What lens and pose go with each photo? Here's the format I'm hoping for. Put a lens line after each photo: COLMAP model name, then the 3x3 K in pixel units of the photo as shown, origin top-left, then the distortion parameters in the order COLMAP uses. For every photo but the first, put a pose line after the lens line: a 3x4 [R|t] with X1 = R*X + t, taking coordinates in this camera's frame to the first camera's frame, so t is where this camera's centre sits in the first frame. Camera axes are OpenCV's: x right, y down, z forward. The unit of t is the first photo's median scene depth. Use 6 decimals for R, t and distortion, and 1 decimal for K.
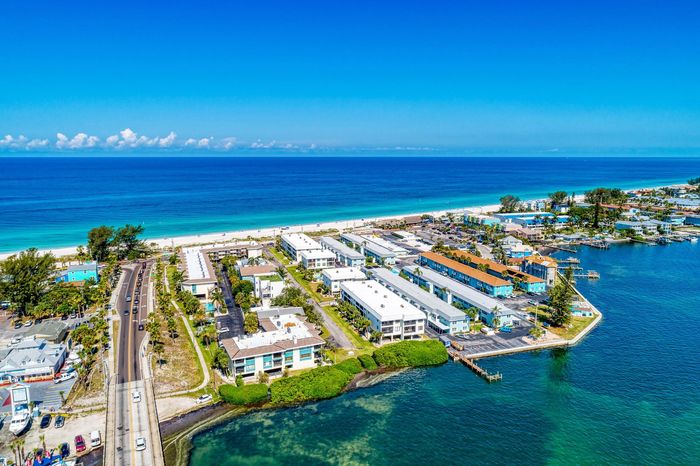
lens RADIAL K [[499.4, 0, 350.0], [0, 499.4, 233.0], [0, 0, 1]] dist [0.000922, 0.002239]
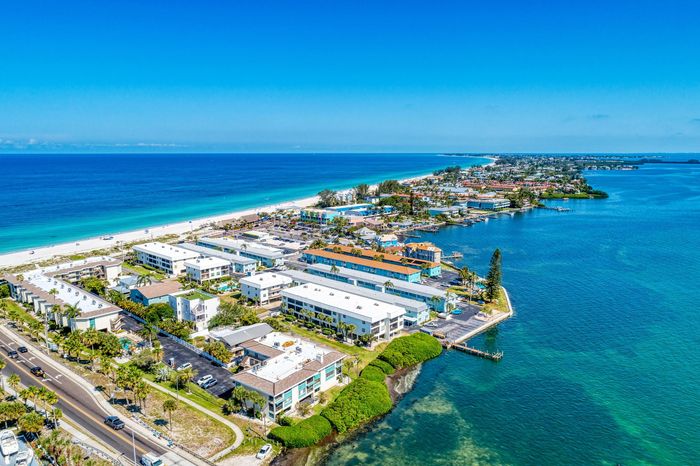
lens RADIAL K [[491.9, 0, 350.0], [0, 491.9, 233.0], [0, 0, 1]] dist [-0.004004, -0.000627]
pose [[0.878491, -0.079281, 0.471135, -0.349853], [0.074701, 0.996800, 0.028447, -0.023998], [-0.471883, 0.010204, 0.881602, 0.150505]]
